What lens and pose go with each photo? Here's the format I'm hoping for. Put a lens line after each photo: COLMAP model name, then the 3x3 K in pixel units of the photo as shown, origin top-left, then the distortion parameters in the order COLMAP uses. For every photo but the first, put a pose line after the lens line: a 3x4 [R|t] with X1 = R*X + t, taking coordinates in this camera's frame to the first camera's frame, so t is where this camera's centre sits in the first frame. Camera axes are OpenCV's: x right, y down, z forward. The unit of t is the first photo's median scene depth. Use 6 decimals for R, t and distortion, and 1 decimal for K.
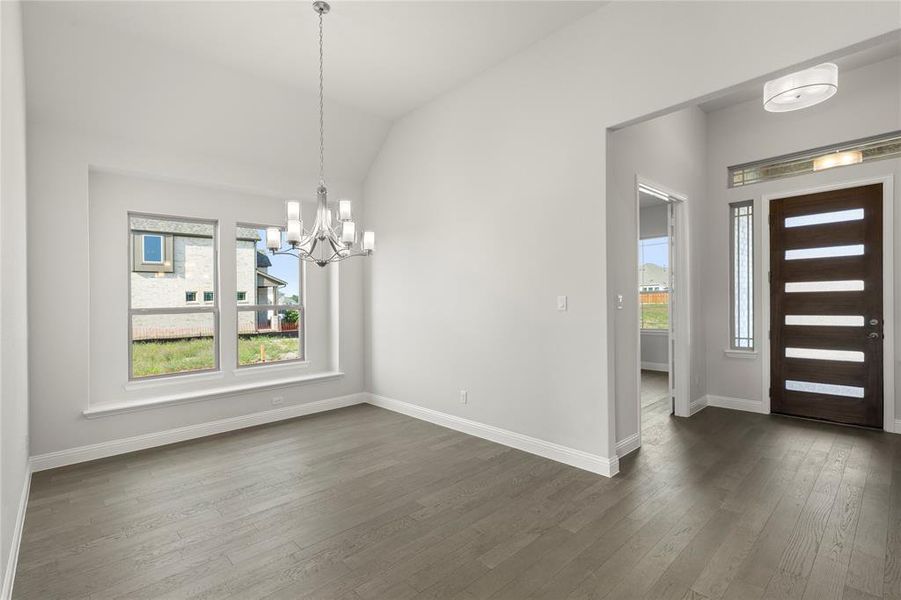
lens RADIAL K [[414.8, 0, 457.5], [0, 414.8, 305.0], [0, 0, 1]] dist [-0.000304, 0.001130]
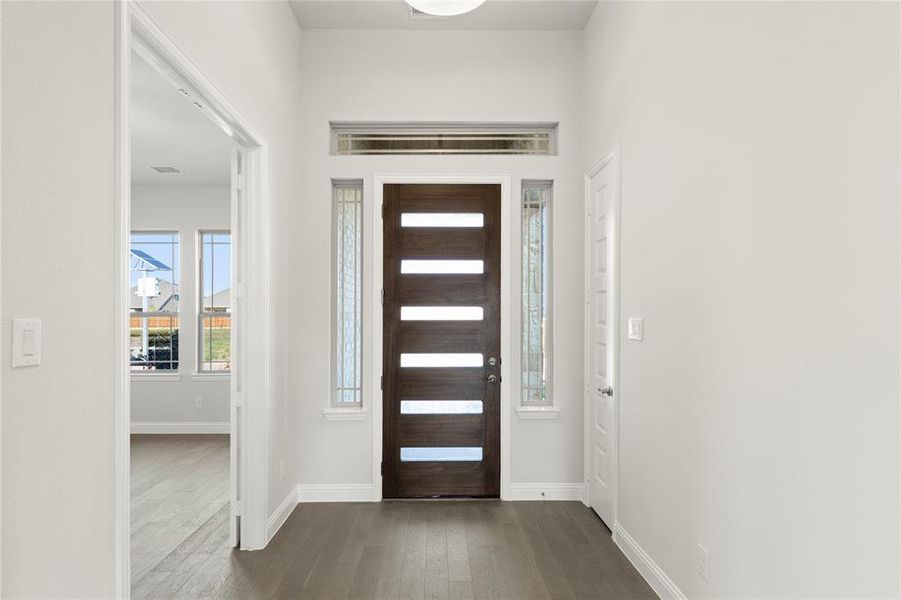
lens RADIAL K [[414.8, 0, 435.6], [0, 414.8, 328.5], [0, 0, 1]] dist [-0.000304, 0.001130]
pose [[0.663962, 0.011689, 0.747675, 0.308599], [-0.003721, 0.999917, -0.012327, -0.008554], [-0.747757, 0.005403, 0.663950, 0.492511]]
